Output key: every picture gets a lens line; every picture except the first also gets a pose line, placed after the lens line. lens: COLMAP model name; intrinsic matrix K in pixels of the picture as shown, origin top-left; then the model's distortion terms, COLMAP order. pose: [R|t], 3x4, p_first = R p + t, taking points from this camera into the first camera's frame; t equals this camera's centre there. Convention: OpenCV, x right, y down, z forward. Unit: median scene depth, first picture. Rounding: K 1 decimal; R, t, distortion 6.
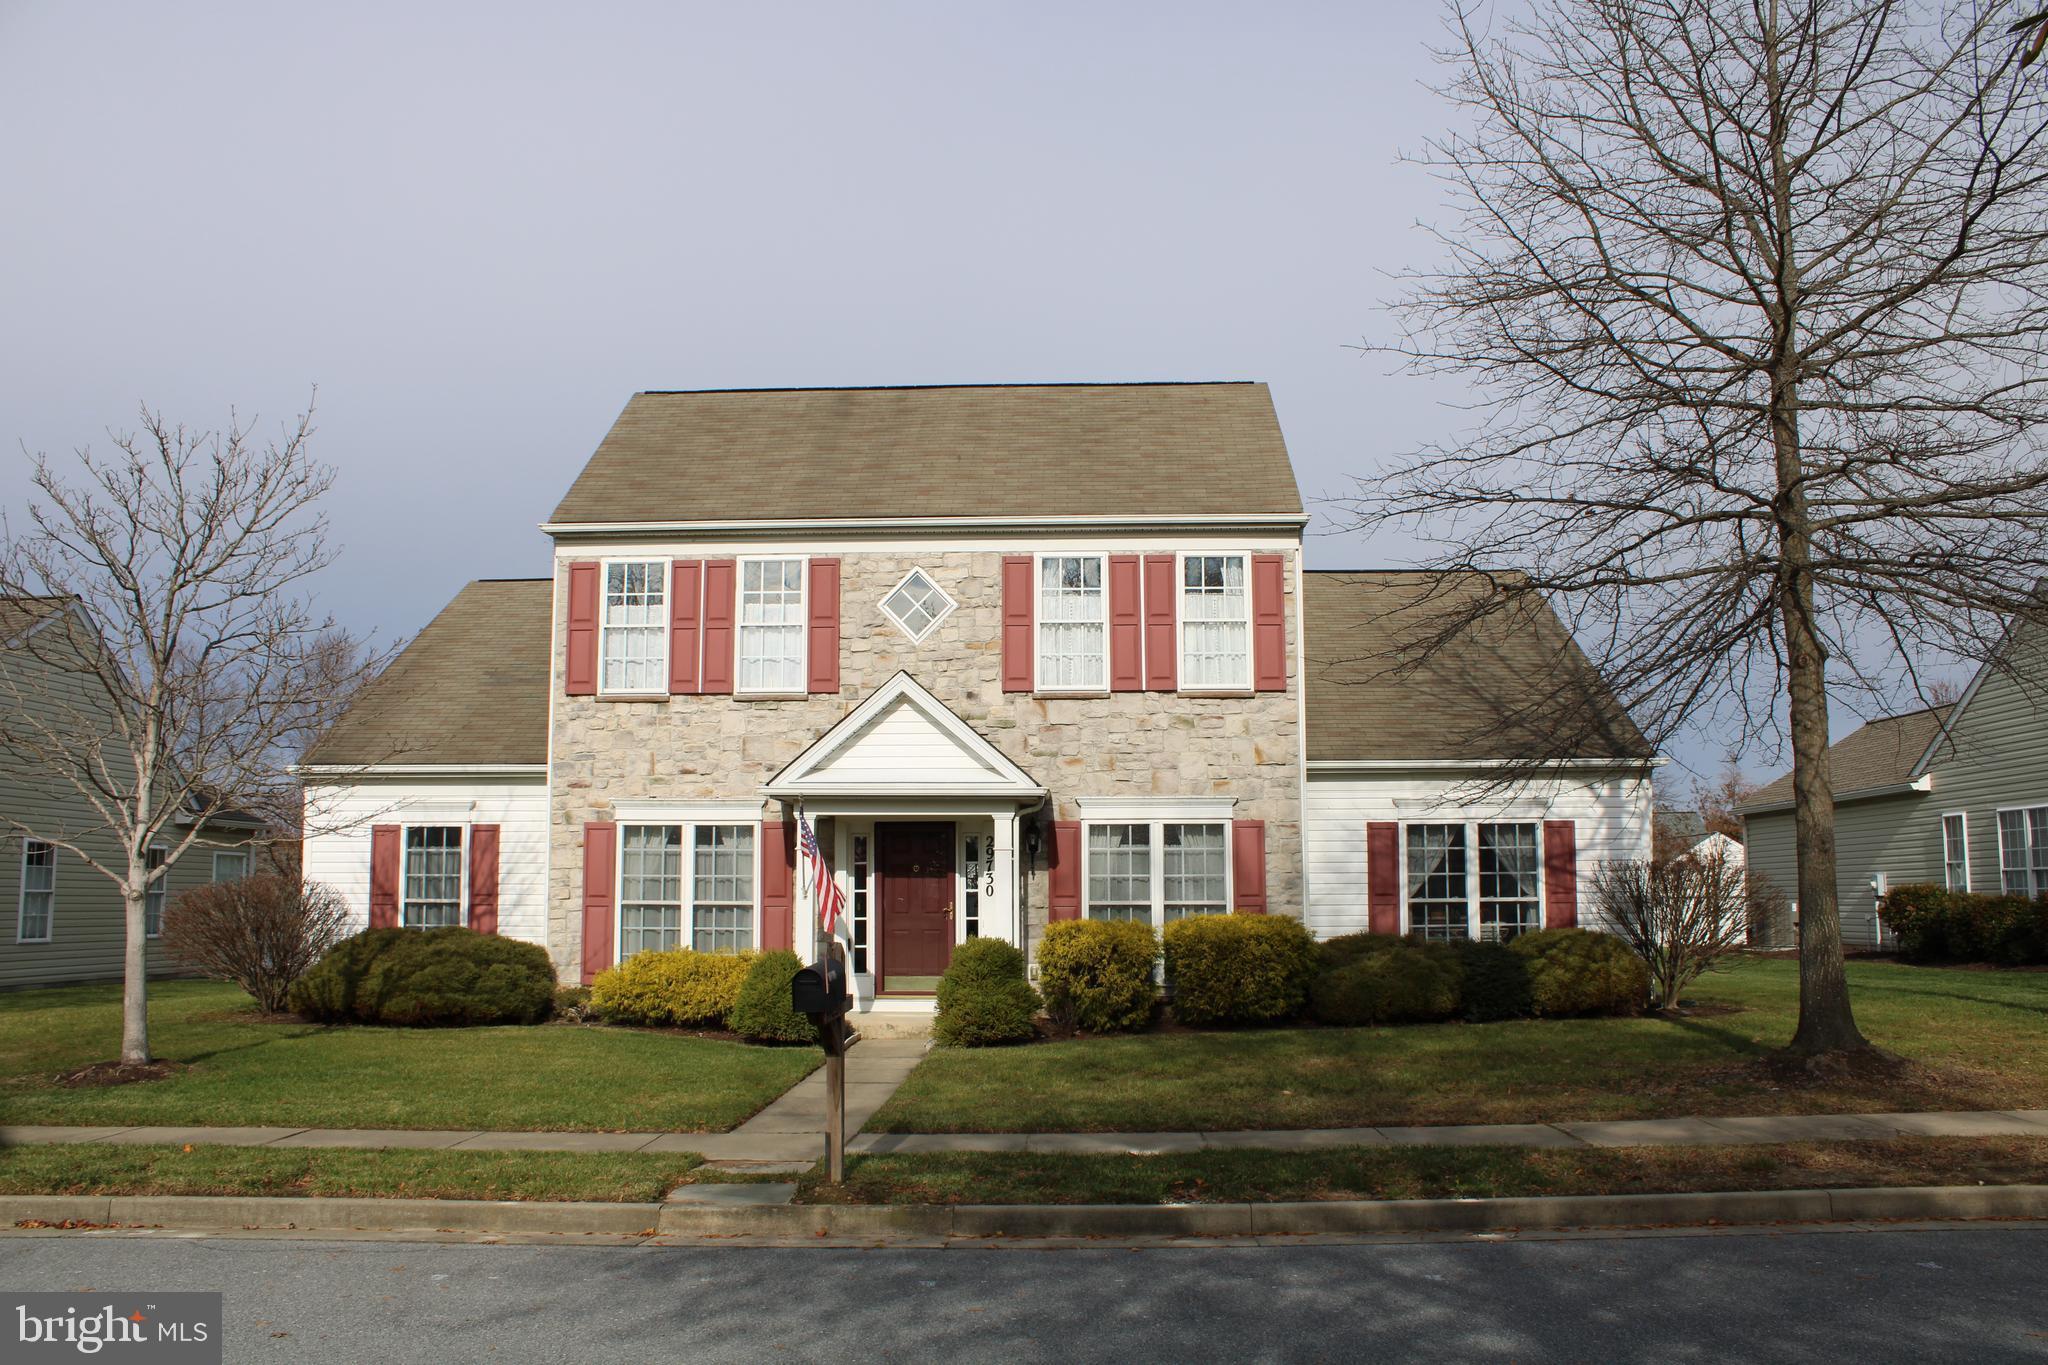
lens RADIAL K [[1710.7, 0, 1024.0], [0, 1710.7, 682.5], [0, 0, 1]] dist [-0.173028, 0.164901]
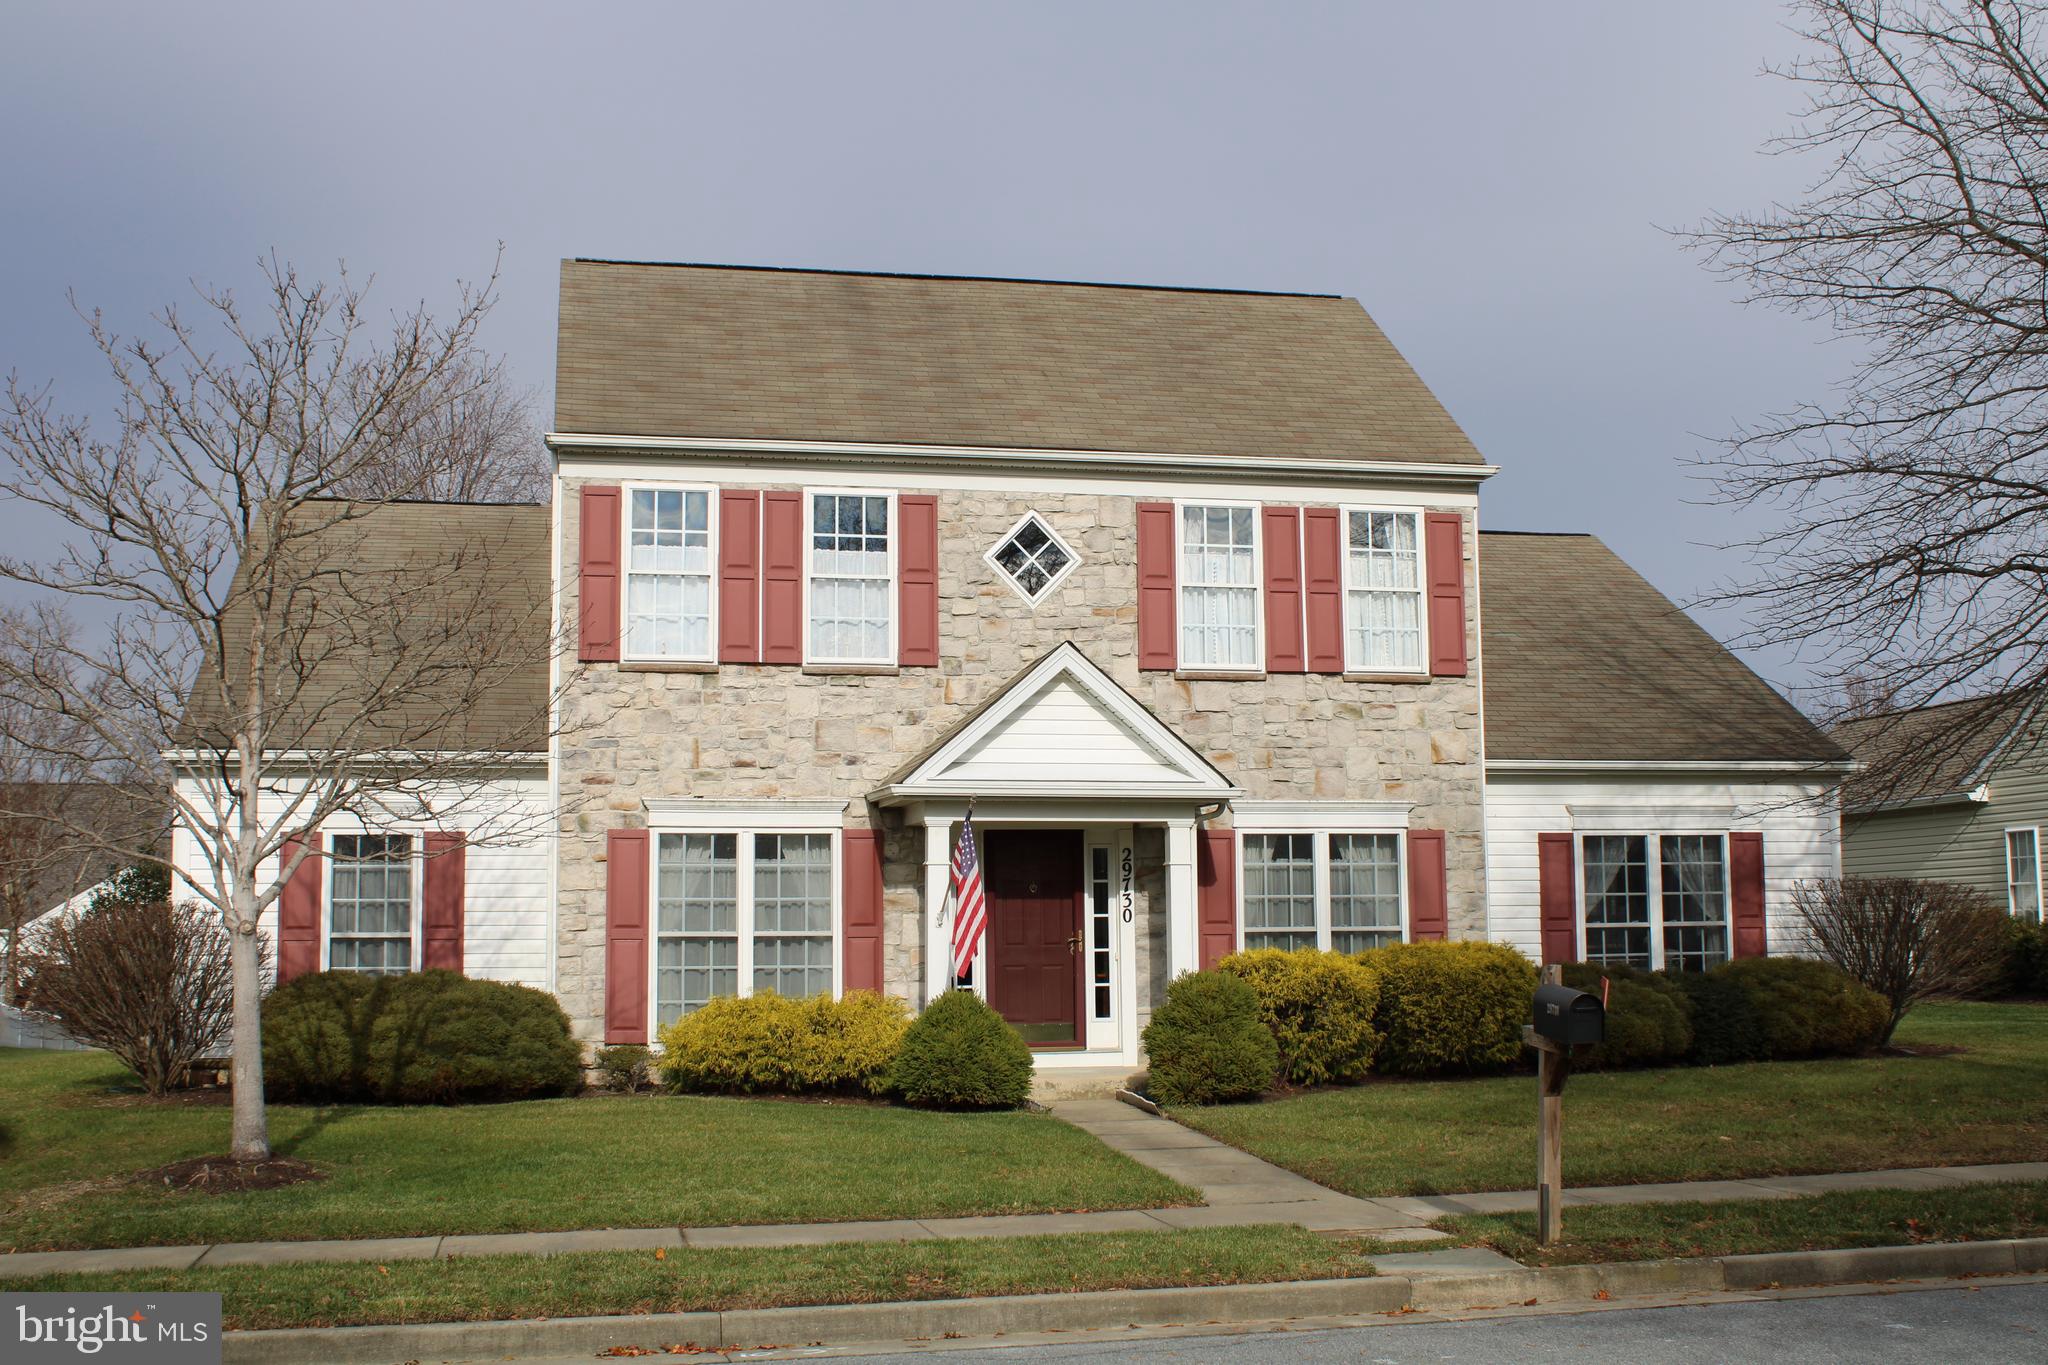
lens RADIAL K [[2268.8, 0, 1020.4], [0, 2268.8, 670.2], [0, 0, 1]] dist [-0.126095, 0.158632]
pose [[0.971401, 0.021942, 0.236427, -0.319409], [-0.024303, 0.999680, 0.007077, -0.000566], [-0.236196, -0.012621, 0.971623, -0.029795]]
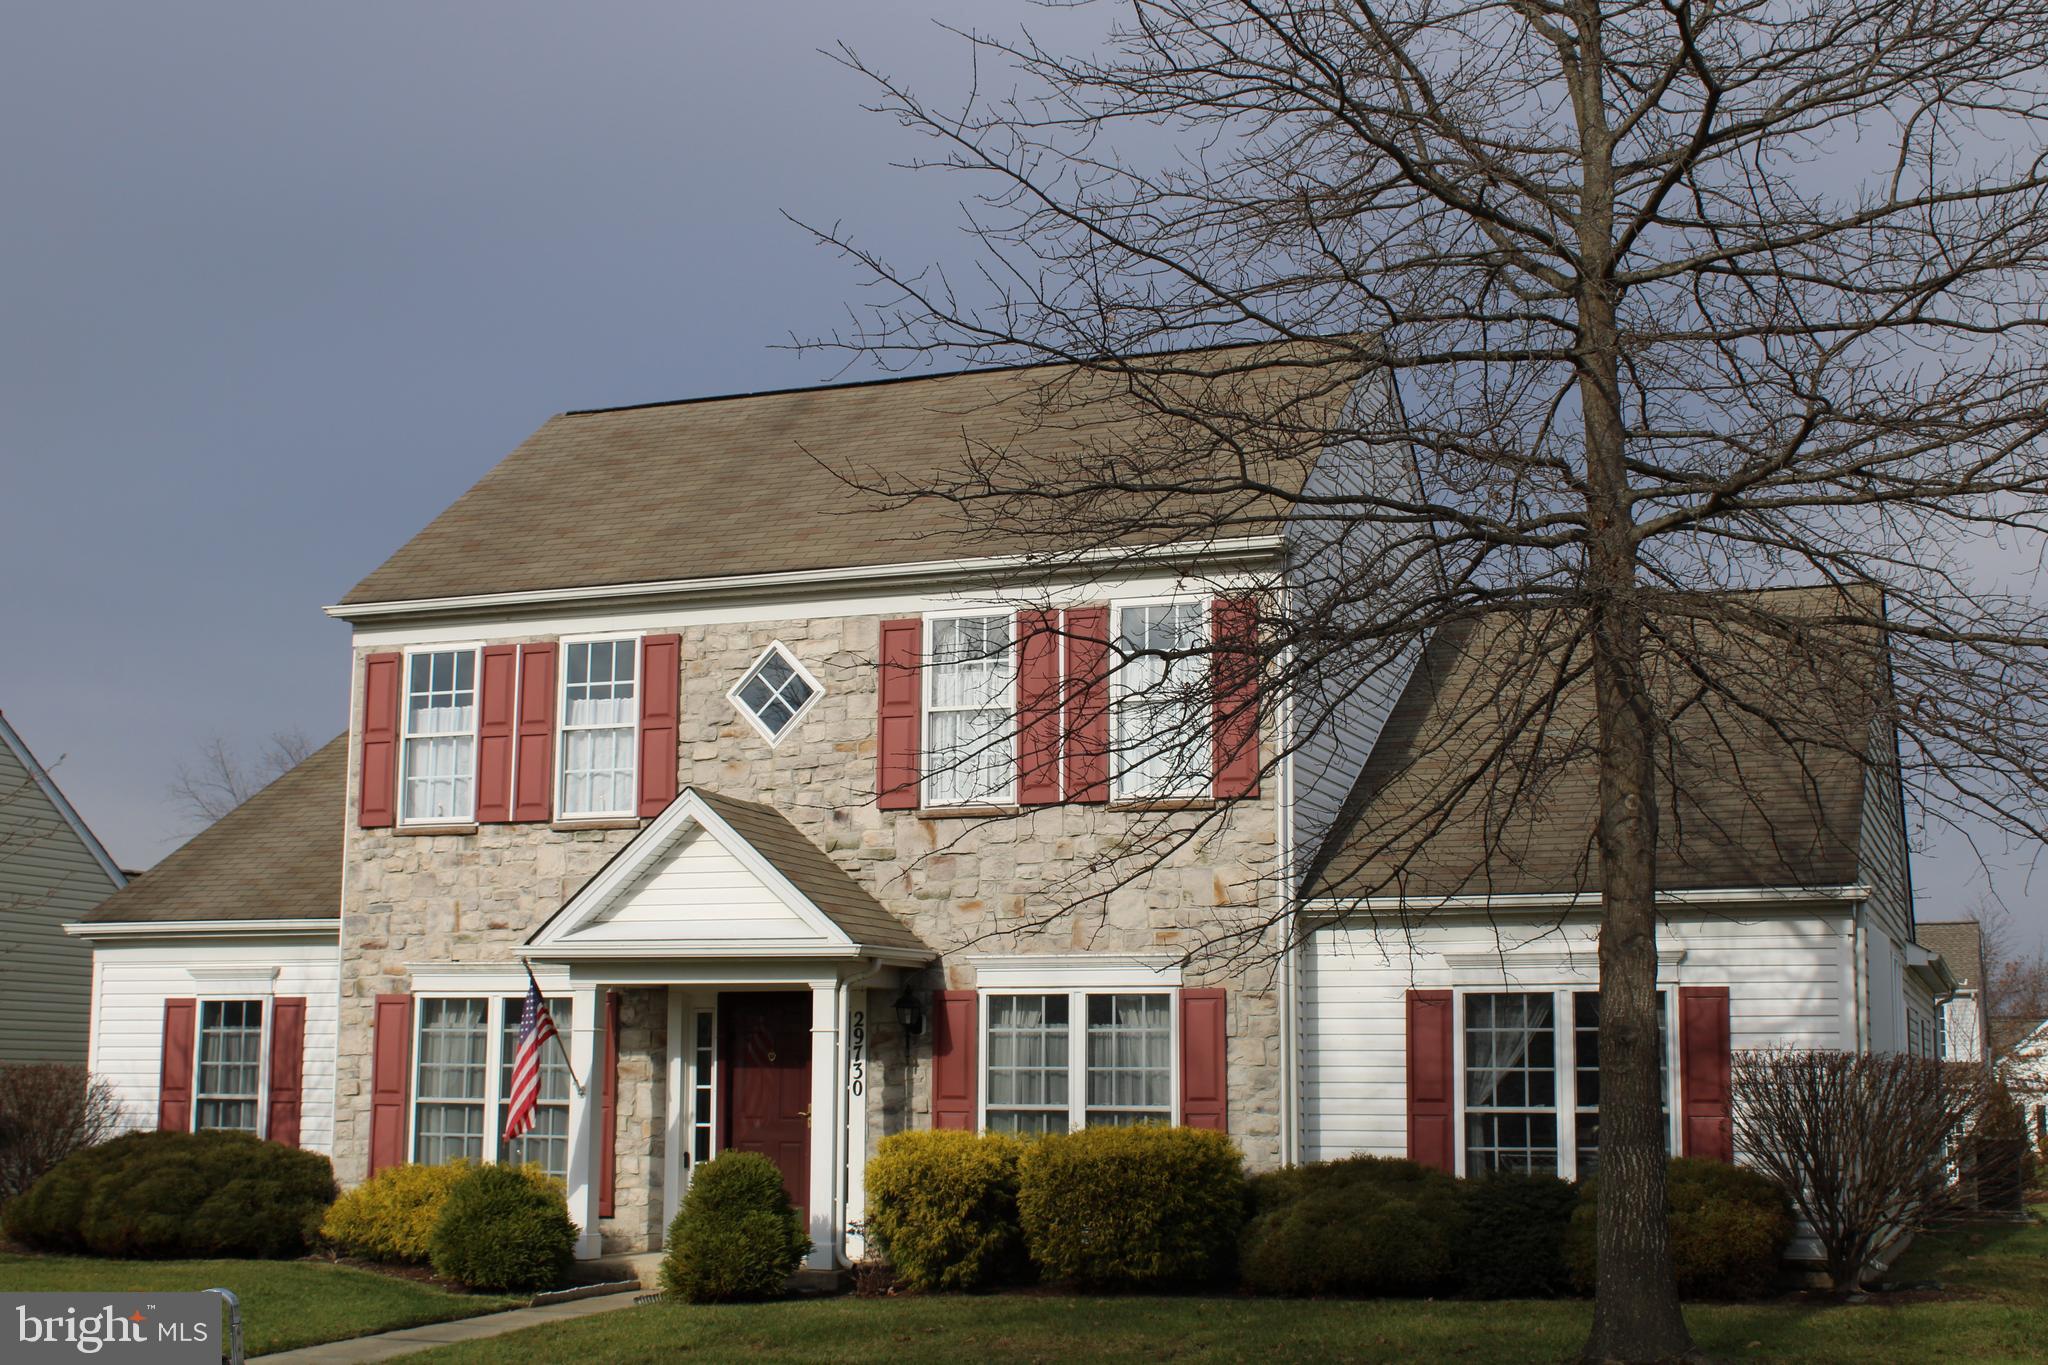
lens RADIAL K [[2620.5, 0, 1024.0], [0, 2620.5, 682.5], [0, 0, 1]] dist [-0.096433, 0.004231]
pose [[0.945277, -0.041988, -0.323556, 0.400694], [0.030976, 0.998755, -0.039112, -0.003034], [0.324796, 0.026949, 0.945400, -0.020249]]
